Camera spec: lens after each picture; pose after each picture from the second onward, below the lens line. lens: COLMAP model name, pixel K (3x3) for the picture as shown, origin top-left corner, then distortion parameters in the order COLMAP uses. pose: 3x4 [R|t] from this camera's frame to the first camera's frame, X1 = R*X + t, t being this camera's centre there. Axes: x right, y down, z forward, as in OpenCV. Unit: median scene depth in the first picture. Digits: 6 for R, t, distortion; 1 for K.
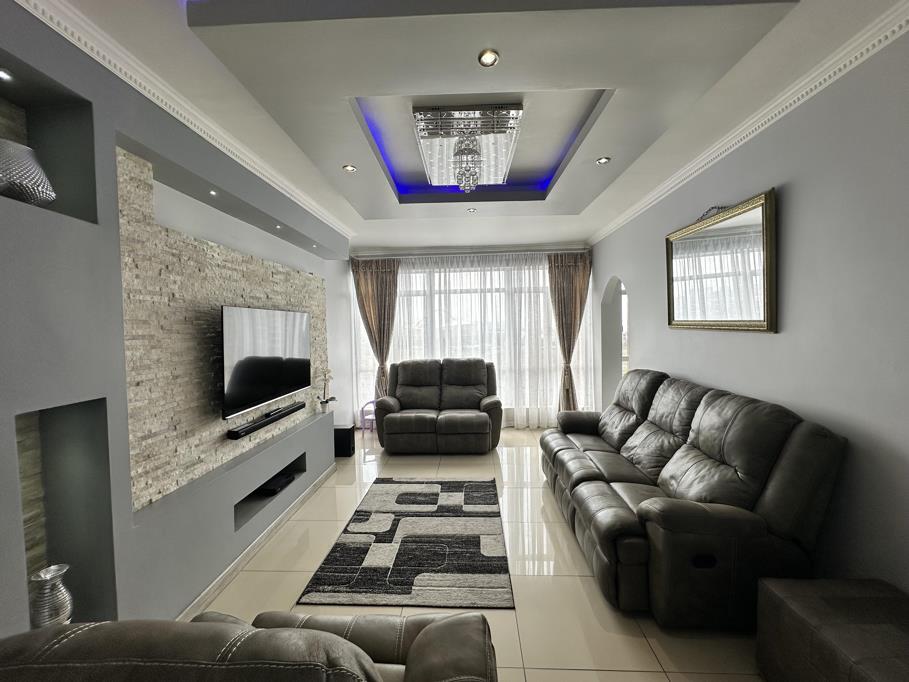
lens RADIAL K [[365.9, 0, 454.5], [0, 365.9, 341.0], [0, 0, 1]] dist [0.002288, 0.000242]
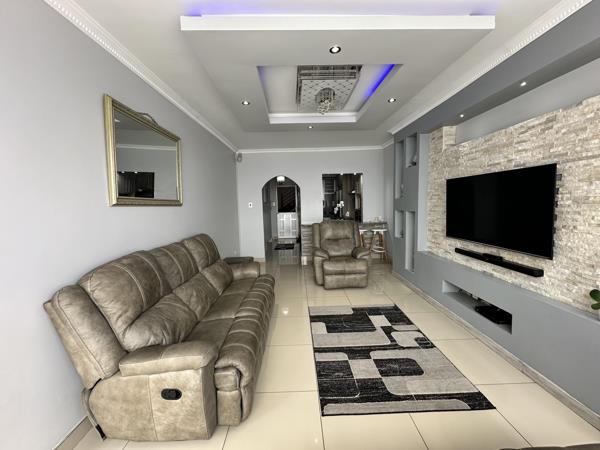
lens RADIAL K [[241.5, 0, 300.0], [0, 241.5, 225.0], [0, 0, 1]] dist [0.002288, 0.000242]
pose [[-0.996709, 0.051385, -0.062693, 0.189281], [0.042784, 0.990385, 0.131556, -0.042317], [0.068850, 0.128441, -0.989324, 1.646944]]
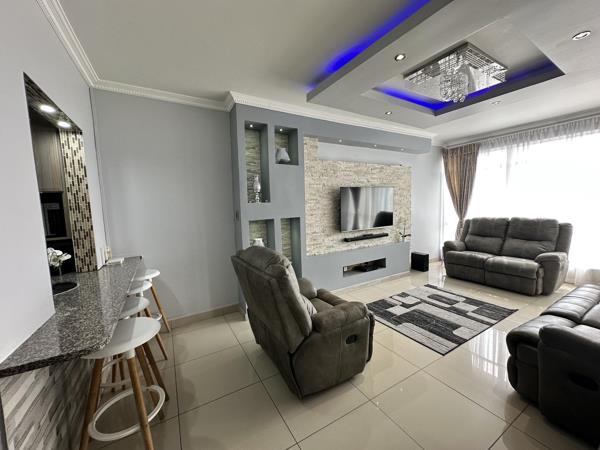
lens RADIAL K [[241.5, 0, 300.0], [0, 241.5, 225.0], [0, 0, 1]] dist [0.002288, 0.000242]
pose [[0.548963, 0.077258, -0.832268, 0.438543], [-0.009842, 0.996248, 0.085988, 0.016973], [0.835789, -0.039013, 0.547663, -0.105864]]
